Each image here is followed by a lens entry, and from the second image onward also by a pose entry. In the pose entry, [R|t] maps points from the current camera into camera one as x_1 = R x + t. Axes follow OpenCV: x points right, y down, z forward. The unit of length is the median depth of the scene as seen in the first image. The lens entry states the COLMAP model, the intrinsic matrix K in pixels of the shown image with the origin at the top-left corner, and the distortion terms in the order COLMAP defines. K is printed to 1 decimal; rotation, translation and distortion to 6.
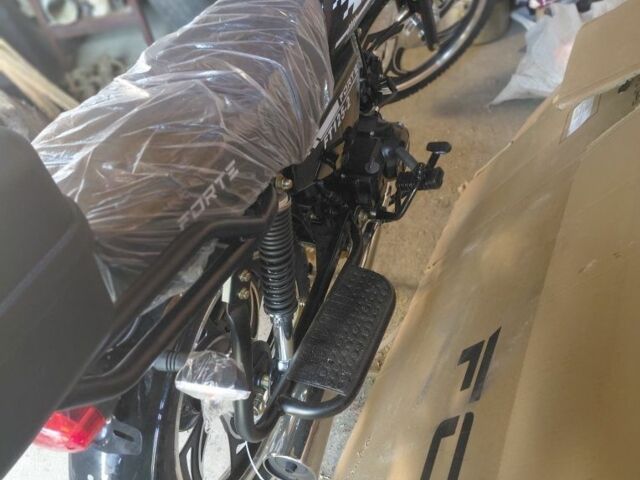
lens RADIAL K [[571.6, 0, 320.0], [0, 571.6, 240.0], [0, 0, 1]] dist [0.119710, -0.296018]
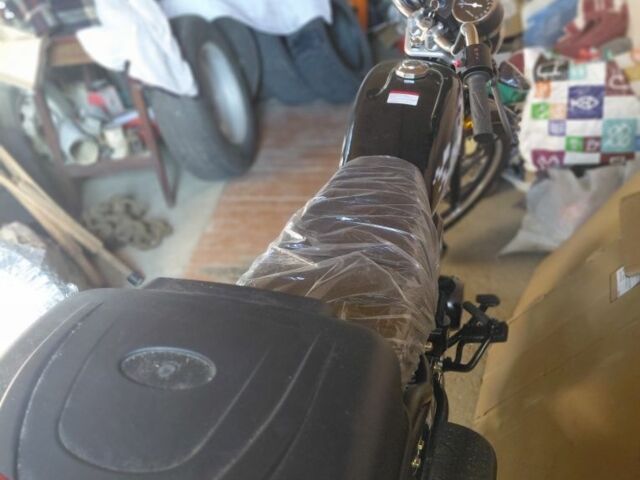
lens RADIAL K [[571.6, 0, 320.0], [0, 571.6, 240.0], [0, 0, 1]] dist [0.119710, -0.296018]
pose [[0.994817, 0.028341, 0.097649, -0.211610], [-0.006180, 0.975447, -0.220147, -0.031823], [-0.101491, 0.218403, 0.970567, -0.030922]]
